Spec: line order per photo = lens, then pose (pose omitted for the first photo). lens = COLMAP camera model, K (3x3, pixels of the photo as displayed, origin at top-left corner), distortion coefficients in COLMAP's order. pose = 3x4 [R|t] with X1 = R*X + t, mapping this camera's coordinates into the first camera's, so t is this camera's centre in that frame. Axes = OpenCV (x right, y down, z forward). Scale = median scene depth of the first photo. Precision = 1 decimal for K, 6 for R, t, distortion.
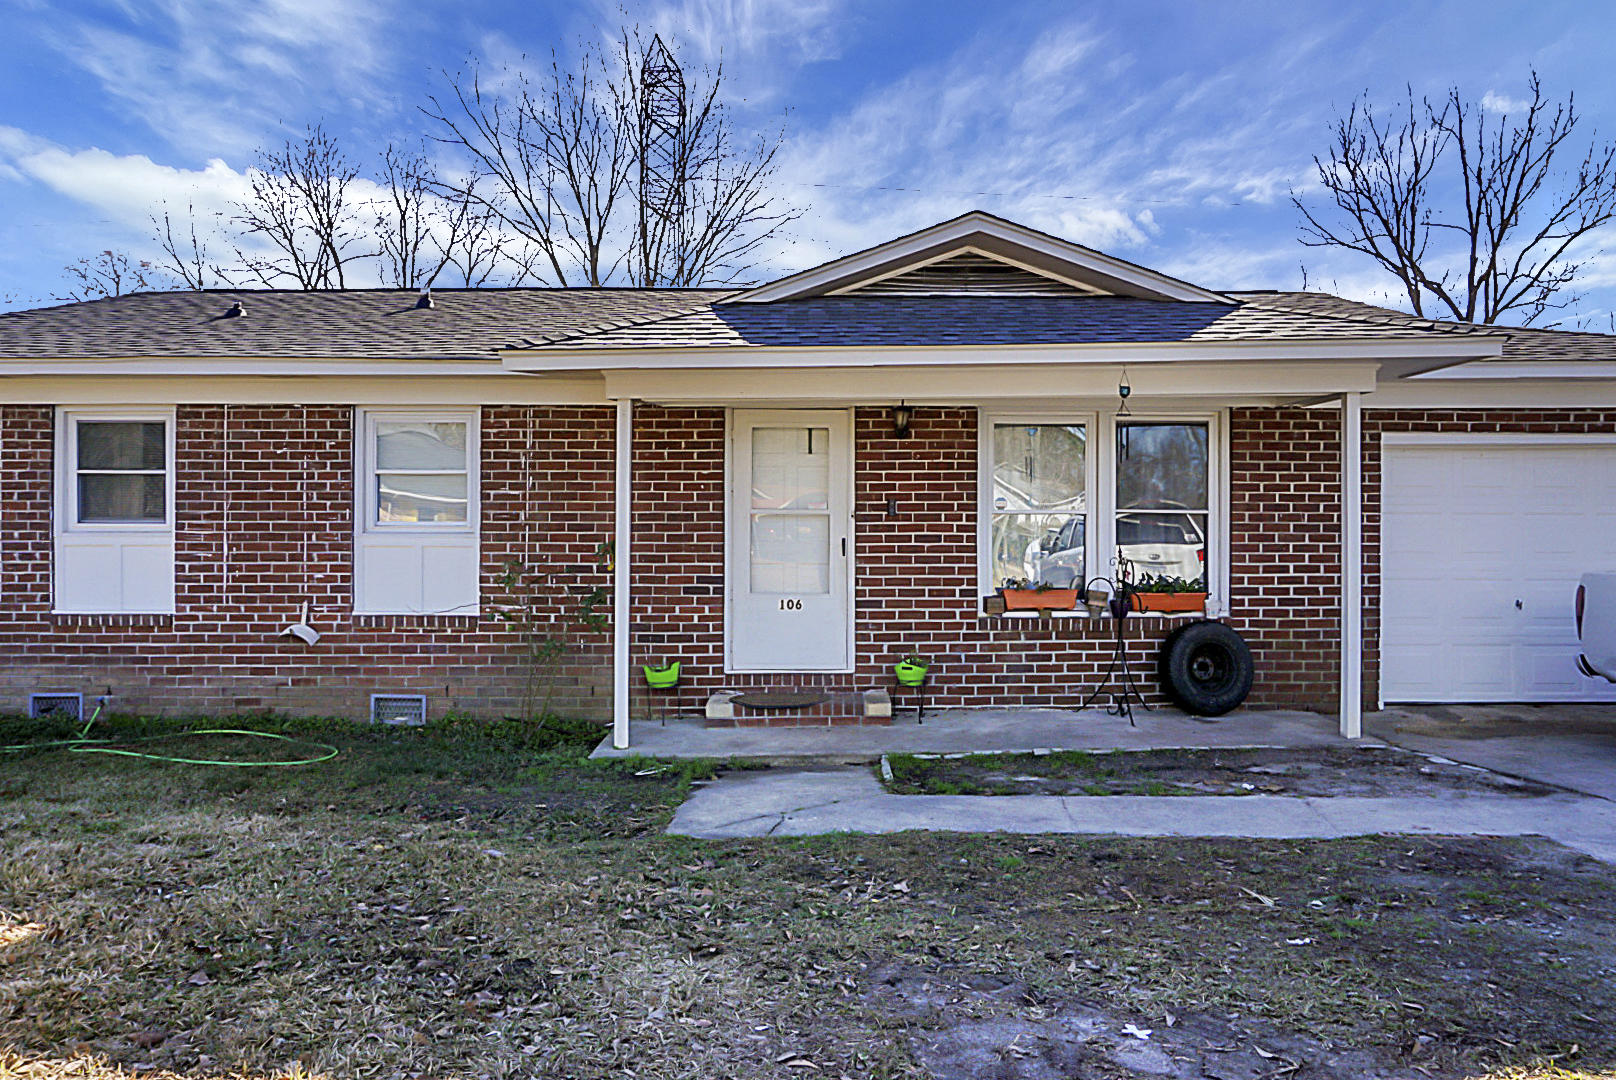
lens RADIAL K [[1119.5, 0, 782.5], [0, 1119.5, 542.0], [0, 0, 1]] dist [-0.056626, 0.023795]
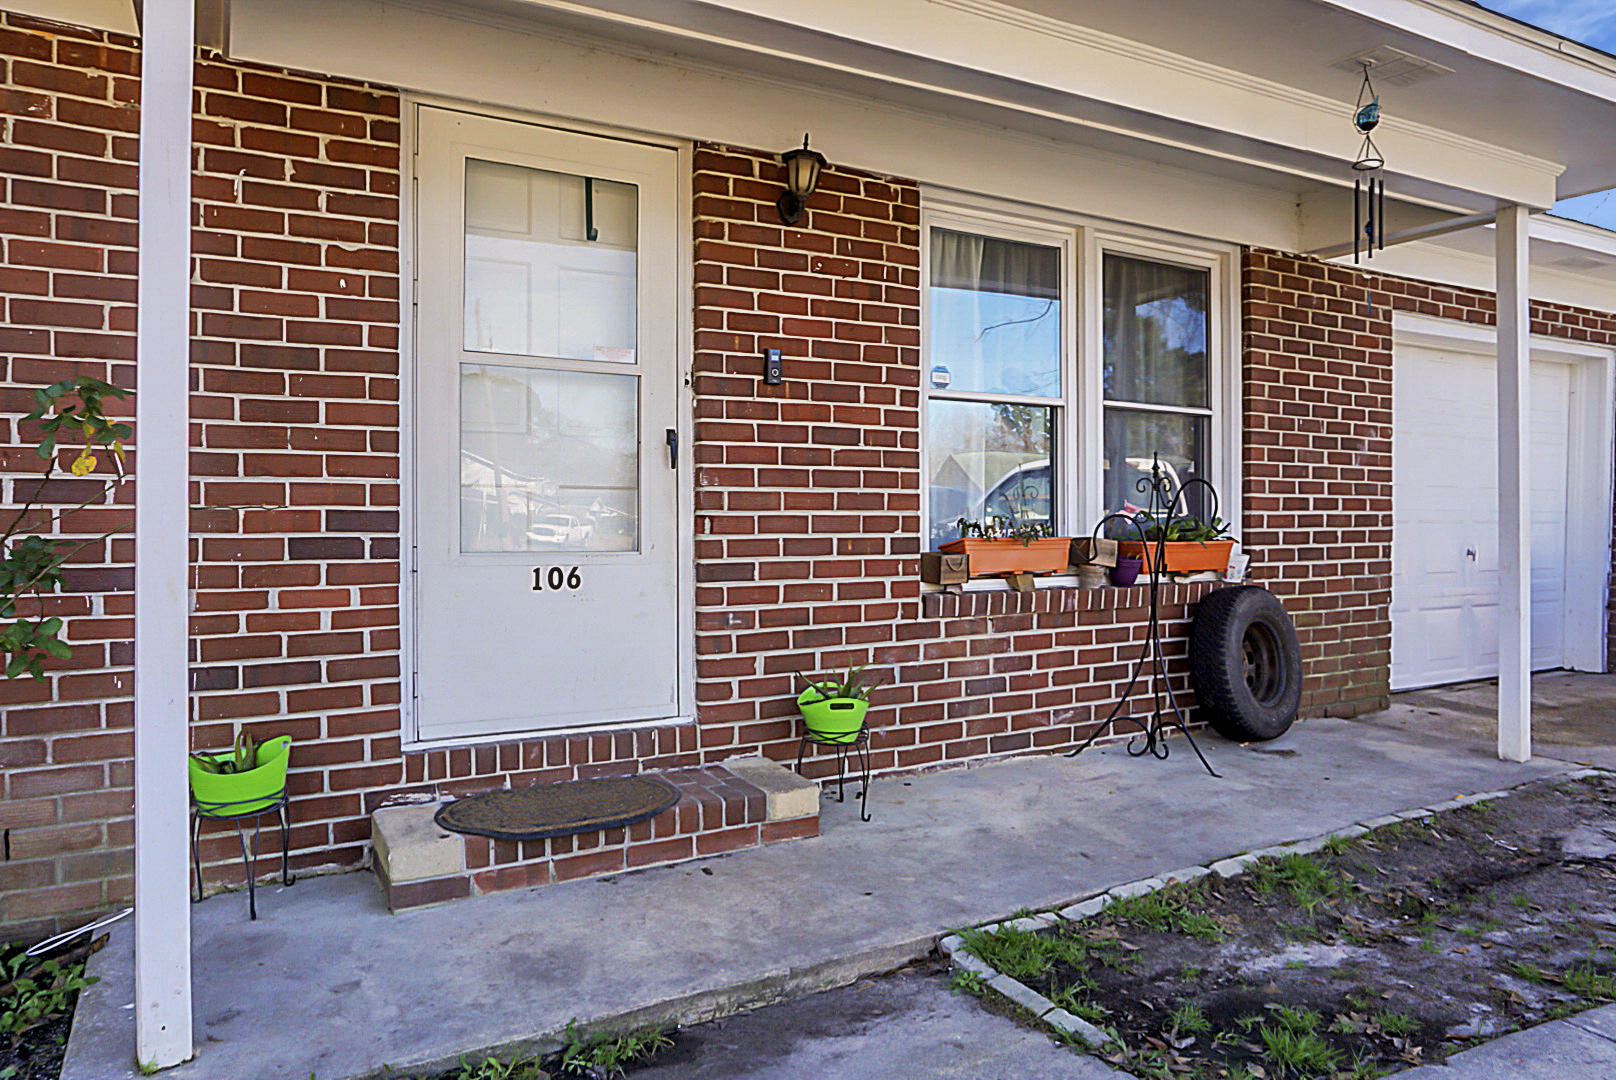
lens RADIAL K [[1108.6, 0, 808.0], [0, 1108.6, 540.0], [0, 0, 1]] dist [-0.042360, 0.004428]
pose [[0.855422, -0.008860, 0.517856, -0.131160], [0.002979, 0.999921, 0.012187, 0.036176], [-0.517923, -0.008883, 0.855381, 0.582866]]
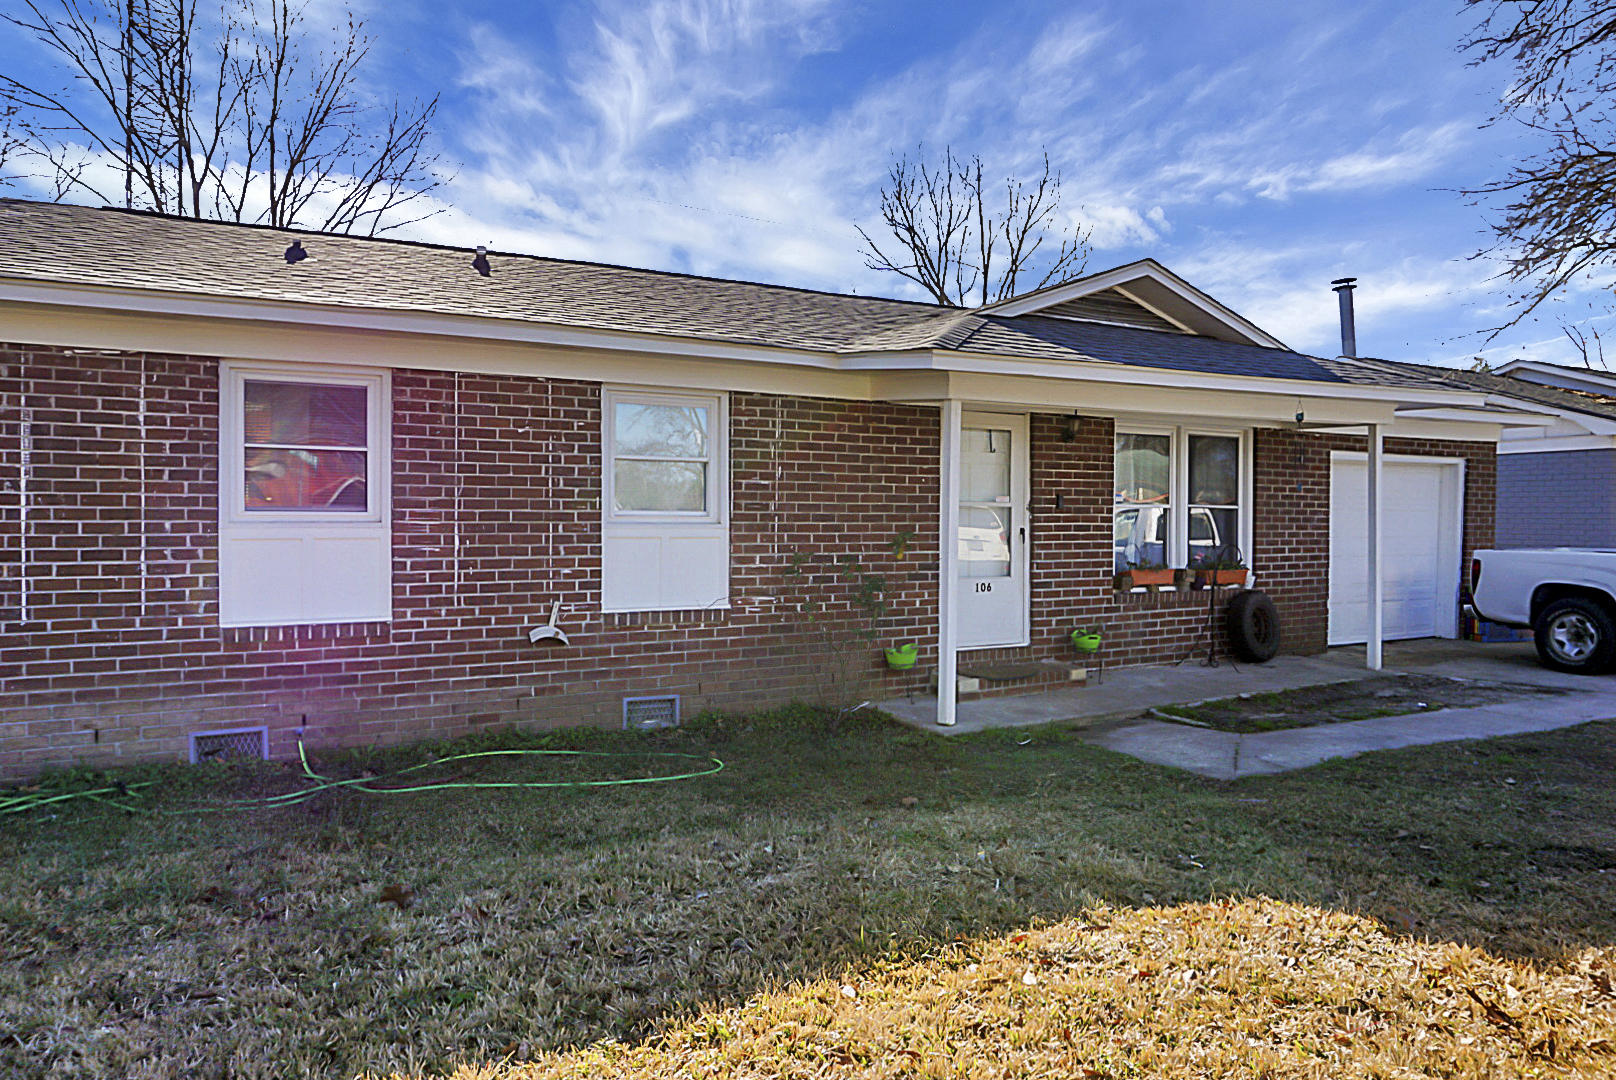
lens RADIAL K [[1119.5, 0, 782.5], [0, 1119.5, 542.0], [0, 0, 1]] dist [-0.056626, 0.023795]
pose [[0.871606, -0.008743, 0.490128, -0.712620], [-0.000653, 0.999819, 0.018996, -0.010385], [-0.490206, -0.016877, 0.871443, 0.128505]]
